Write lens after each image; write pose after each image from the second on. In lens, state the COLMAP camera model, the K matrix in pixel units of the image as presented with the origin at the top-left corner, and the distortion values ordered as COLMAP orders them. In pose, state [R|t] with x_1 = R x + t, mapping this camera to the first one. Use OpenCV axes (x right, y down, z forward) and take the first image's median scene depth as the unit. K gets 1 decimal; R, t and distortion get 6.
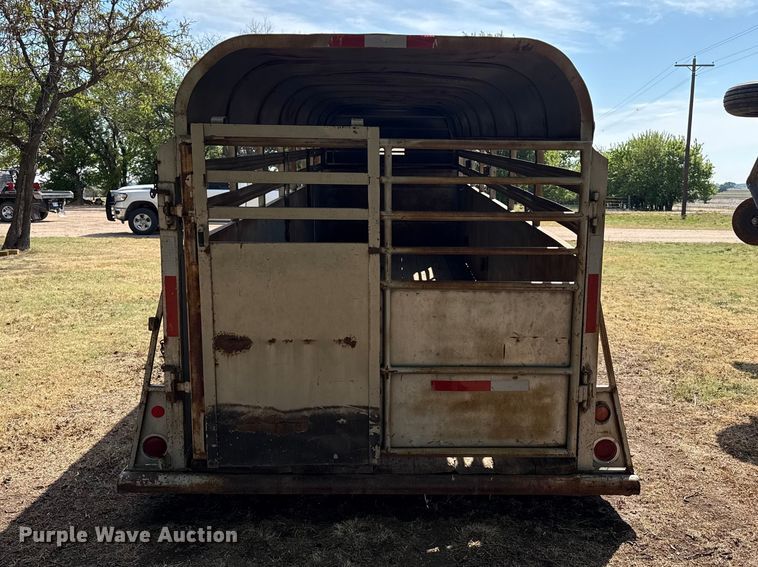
lens RADIAL K [[733.6, 0, 420.5], [0, 733.6, 263.6], [0, 0, 1]] dist [0.133803, -0.225529]
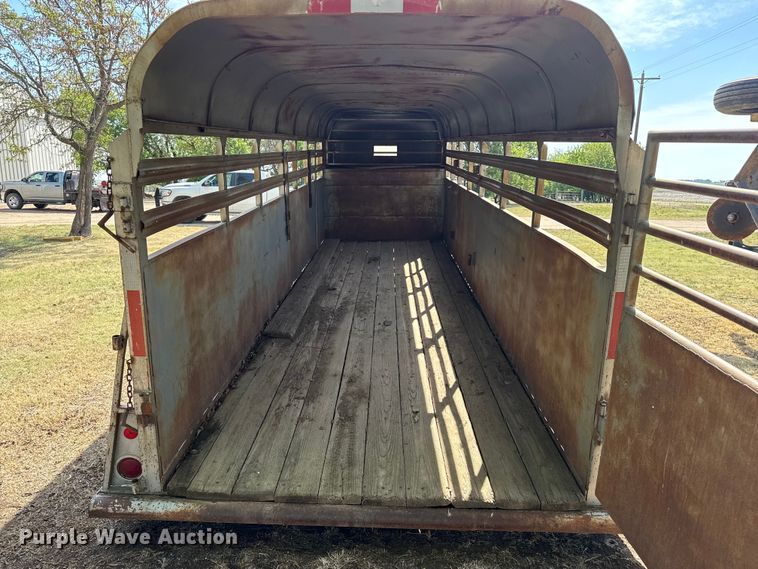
lens RADIAL K [[528.3, 0, 374.0], [0, 528.3, 282.8], [0, 0, 1]] dist [0.066781, -0.075160]
pose [[0.998073, 0.009878, -0.061261, -0.010301], [-0.004739, 0.996498, 0.083482, -0.044987], [0.061871, -0.083031, 0.994624, 0.367869]]
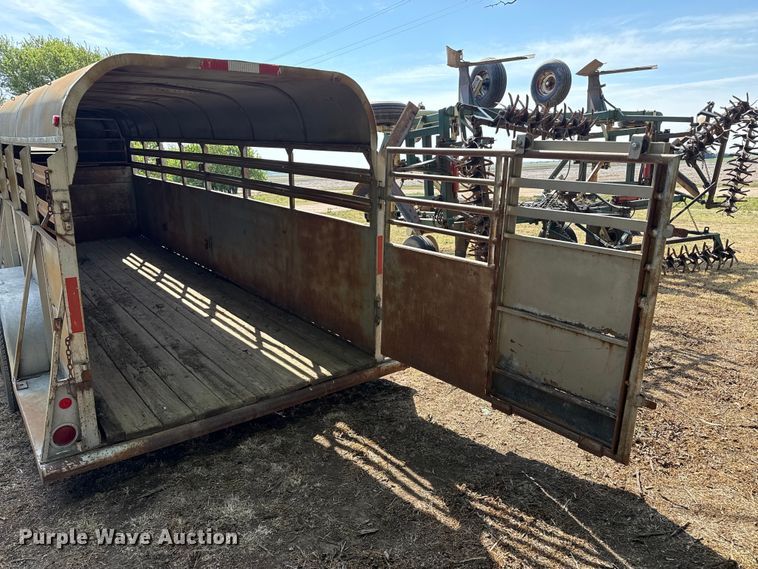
lens RADIAL K [[528.3, 0, 374.0], [0, 528.3, 282.8], [0, 0, 1]] dist [0.066781, -0.075160]
pose [[0.813603, -0.155180, 0.560330, -0.396119], [0.099705, 0.986687, 0.128485, -0.031151], [-0.572808, -0.048668, 0.818243, 0.104751]]
